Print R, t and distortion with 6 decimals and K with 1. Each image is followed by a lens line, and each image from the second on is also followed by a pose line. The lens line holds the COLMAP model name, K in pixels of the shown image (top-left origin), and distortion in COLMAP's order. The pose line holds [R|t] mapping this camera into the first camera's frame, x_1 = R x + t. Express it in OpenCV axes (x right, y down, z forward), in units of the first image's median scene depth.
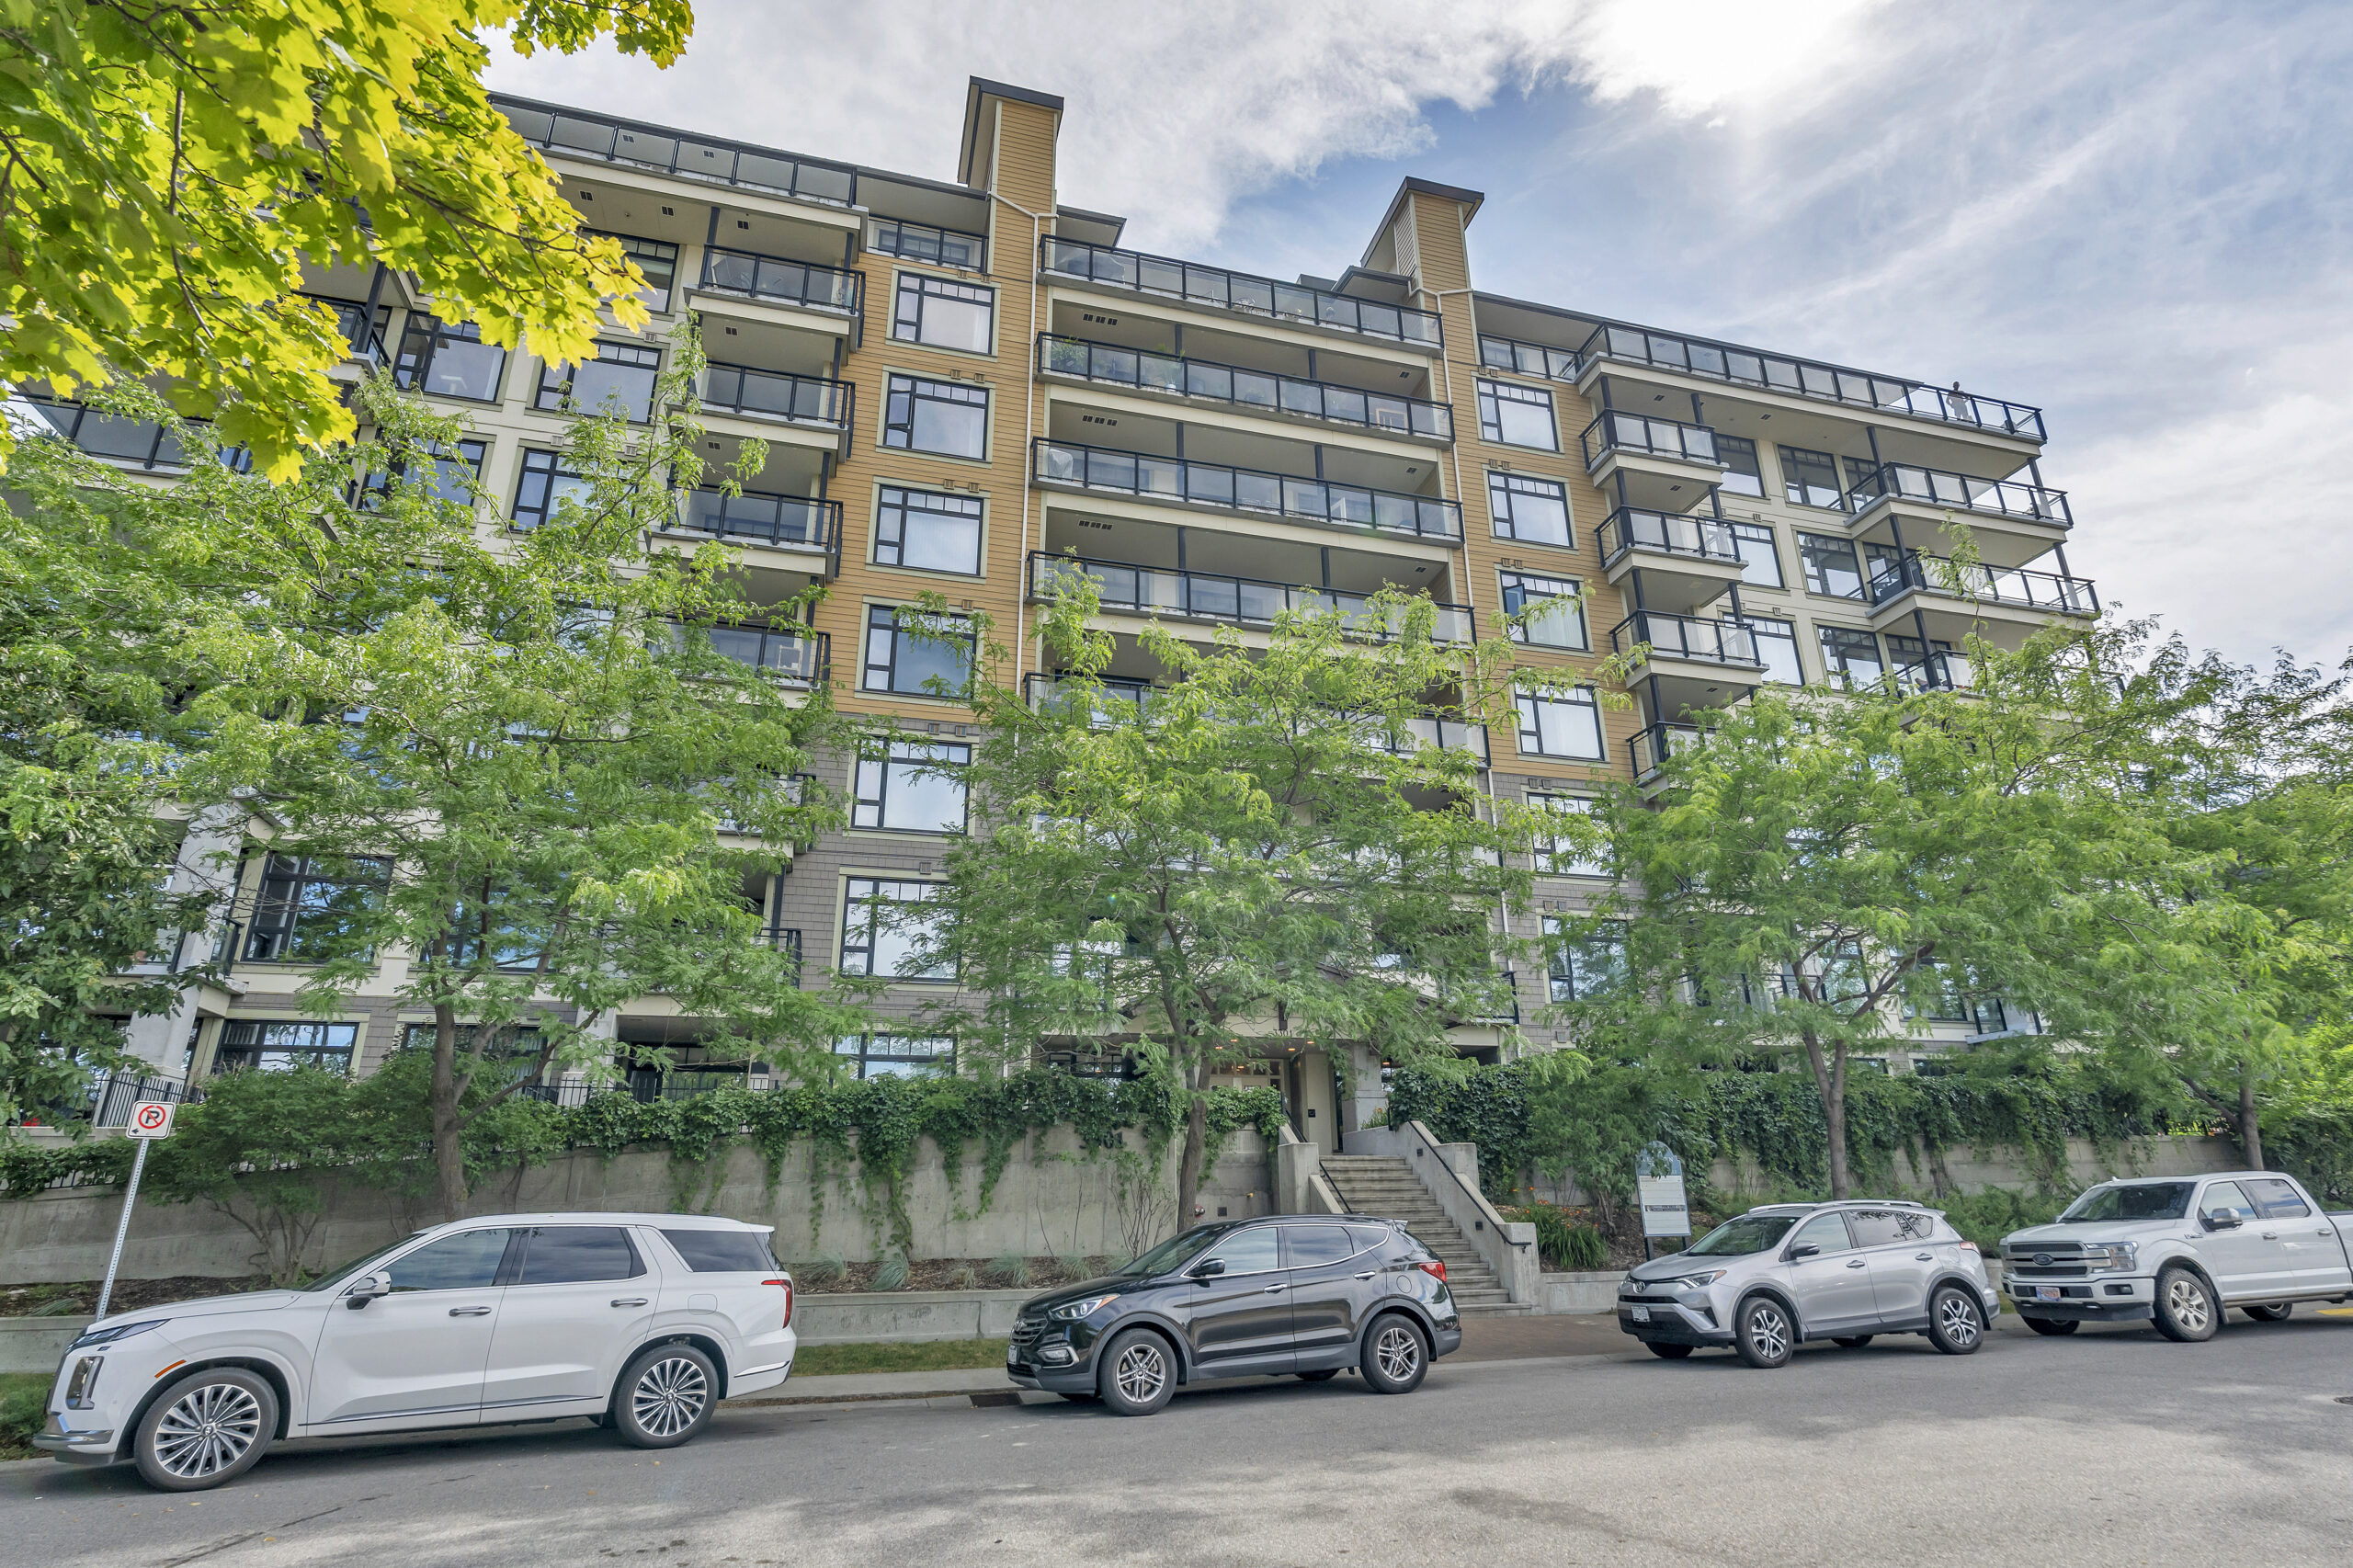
lens RADIAL K [[1208.2, 0, 1176.5], [0, 1208.2, 784.0], [0, 0, 1]] dist [-0.001081, -0.000013]
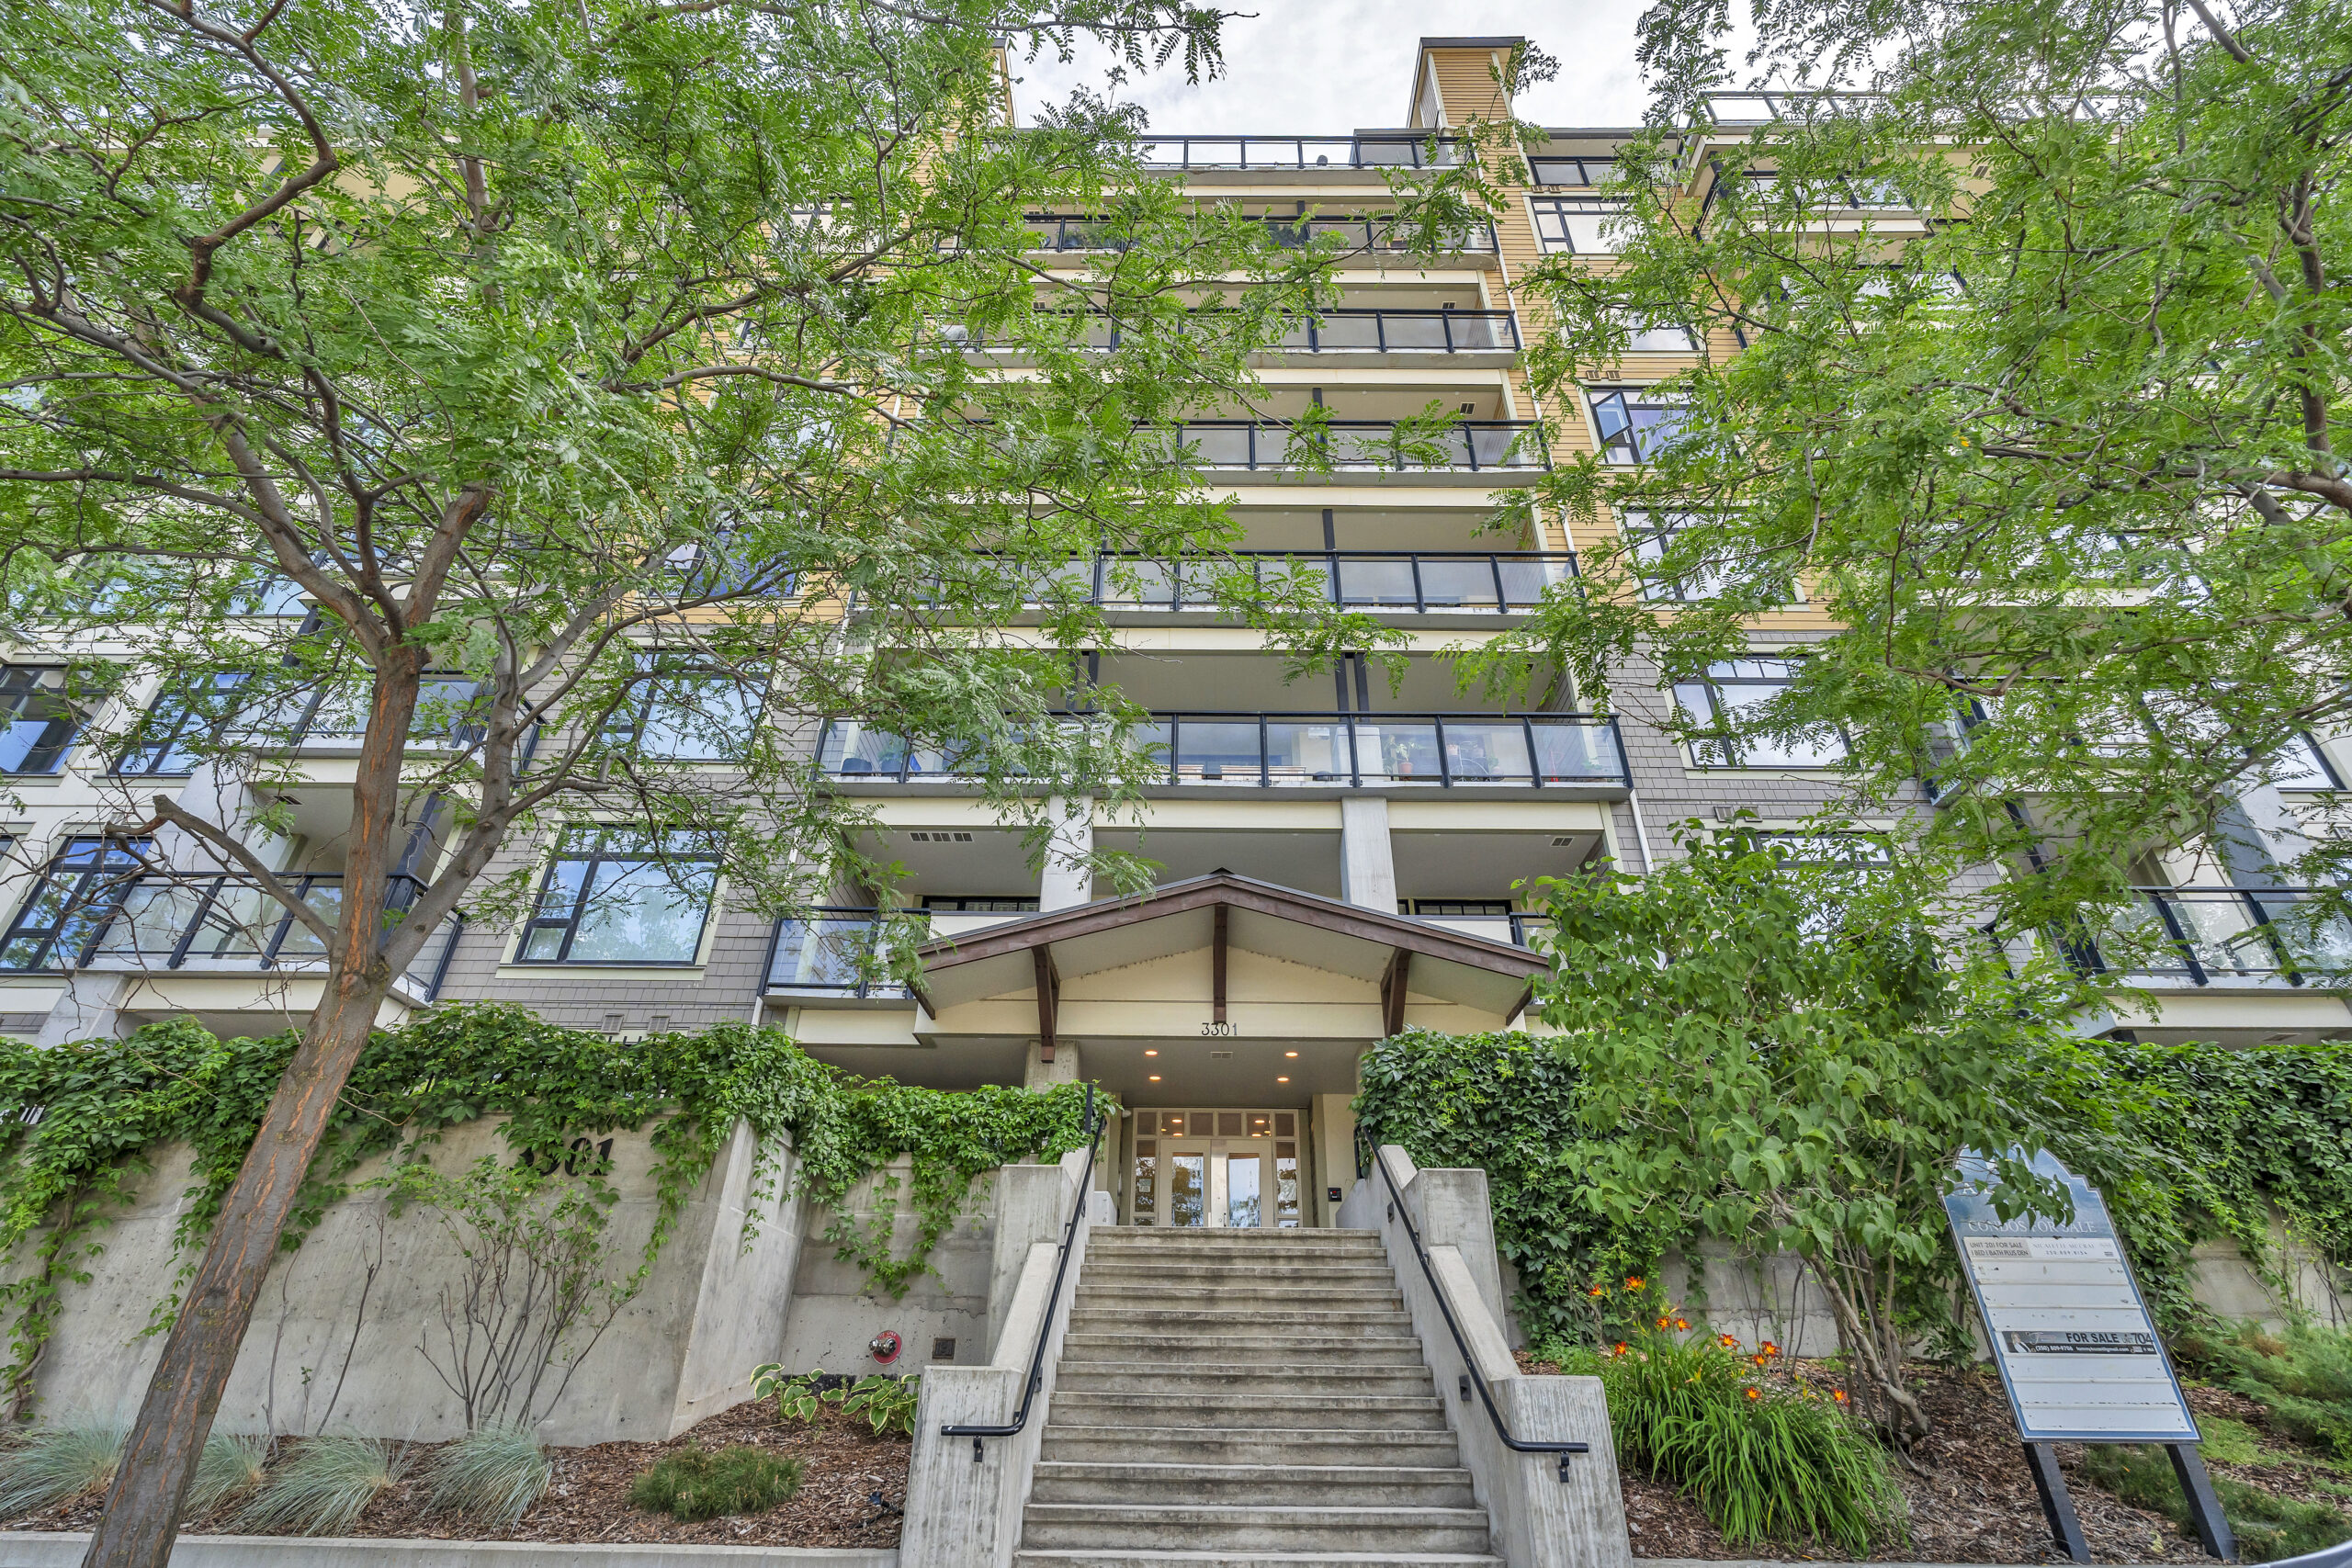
lens RADIAL K [[1072.0, 0, 1179.8], [0, 1072.0, 753.9], [0, 0, 1]] dist [0.000515, 0.000009]
pose [[0.966037, -0.115305, -0.231251, 0.254948], [0.063000, 0.973014, -0.221980, 0.243575], [0.250605, 0.199872, 0.947232, 0.631492]]
